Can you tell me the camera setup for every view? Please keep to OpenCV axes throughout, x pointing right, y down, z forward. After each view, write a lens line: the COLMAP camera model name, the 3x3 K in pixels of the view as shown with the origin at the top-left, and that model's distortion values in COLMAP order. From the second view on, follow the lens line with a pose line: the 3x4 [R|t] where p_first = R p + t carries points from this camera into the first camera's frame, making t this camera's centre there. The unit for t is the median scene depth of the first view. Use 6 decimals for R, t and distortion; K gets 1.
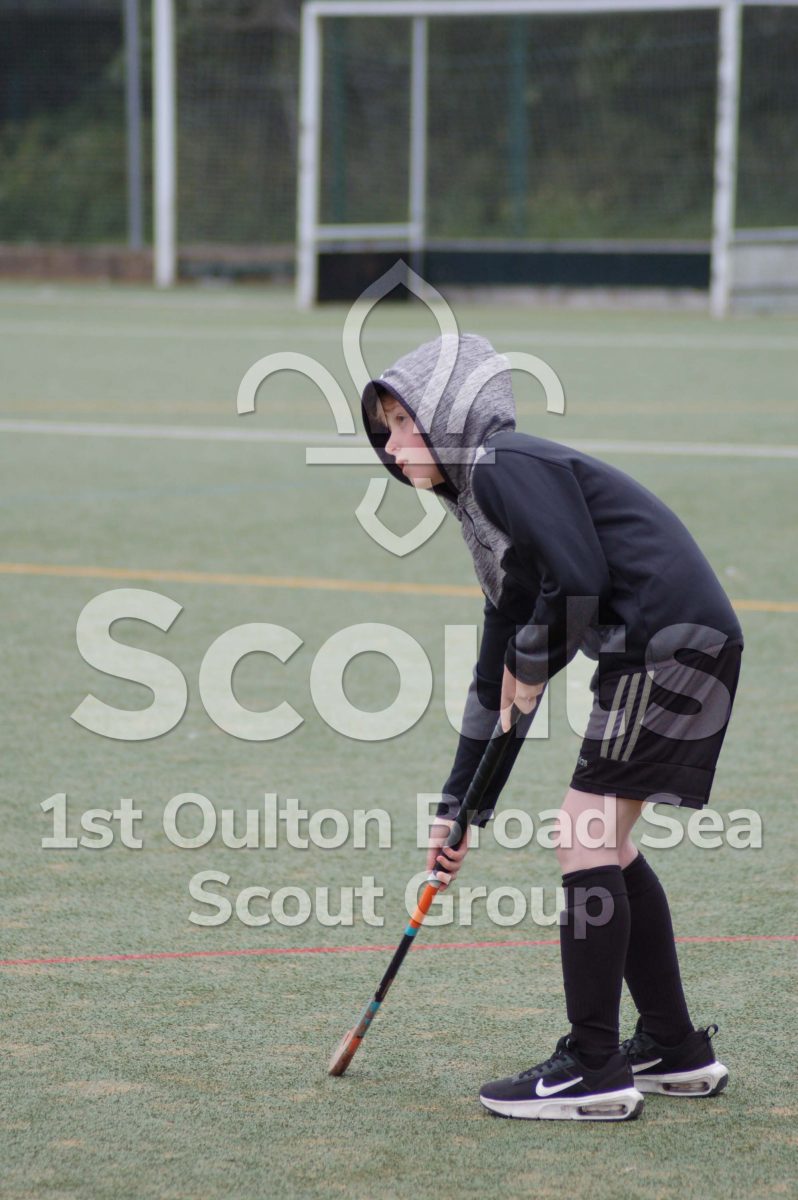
lens RADIAL K [[6641.8, 0, 396.3], [0, 6641.8, 598.3], [0, 0, 1]] dist [1.215870, 0.000000]
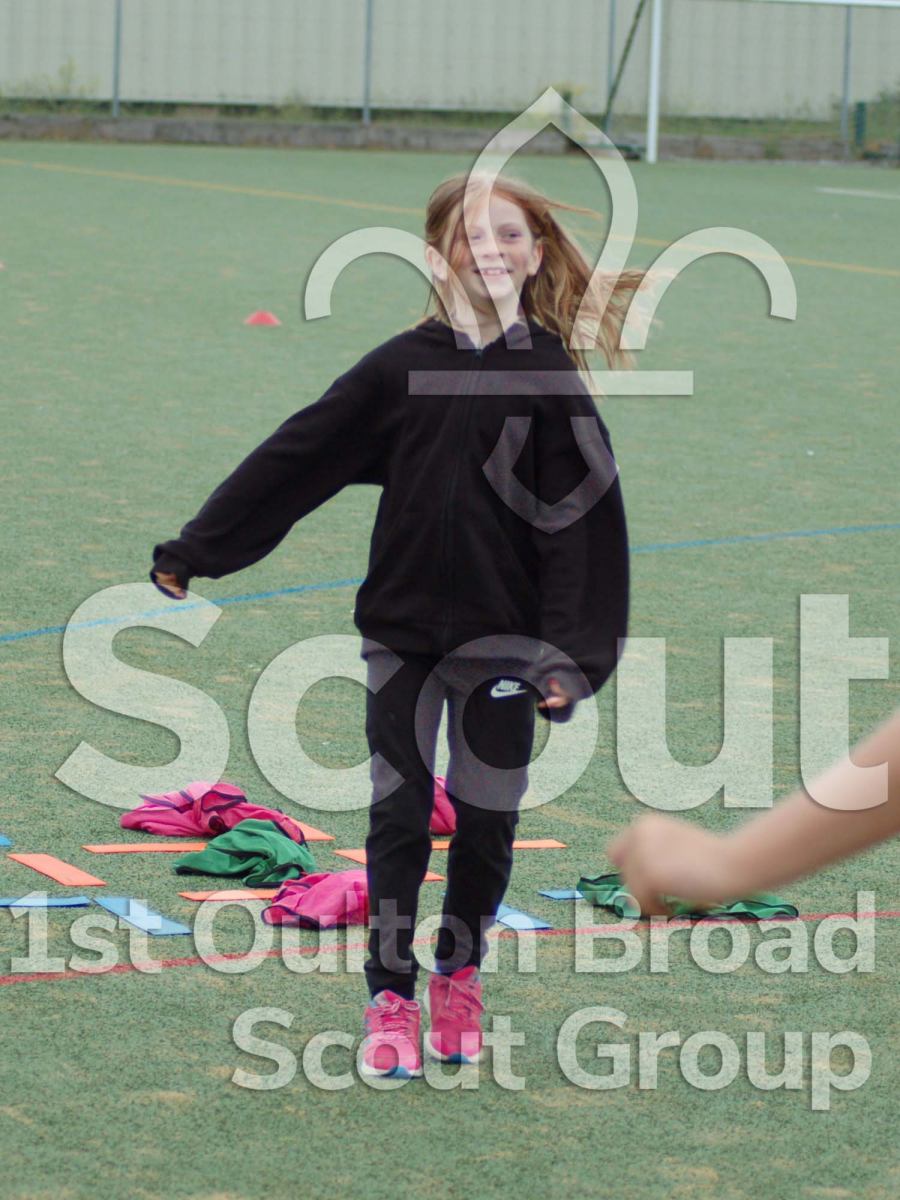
lens RADIAL K [[4172.3, 0, 459.0], [0, 4172.3, 602.9], [0, 0, 1]] dist [0.320315, 0.000000]
pose [[0.999903, -0.011804, 0.007418, -0.011261], [0.012454, 0.995424, -0.094740, 0.040353], [-0.006265, 0.094823, 0.995474, 0.580546]]
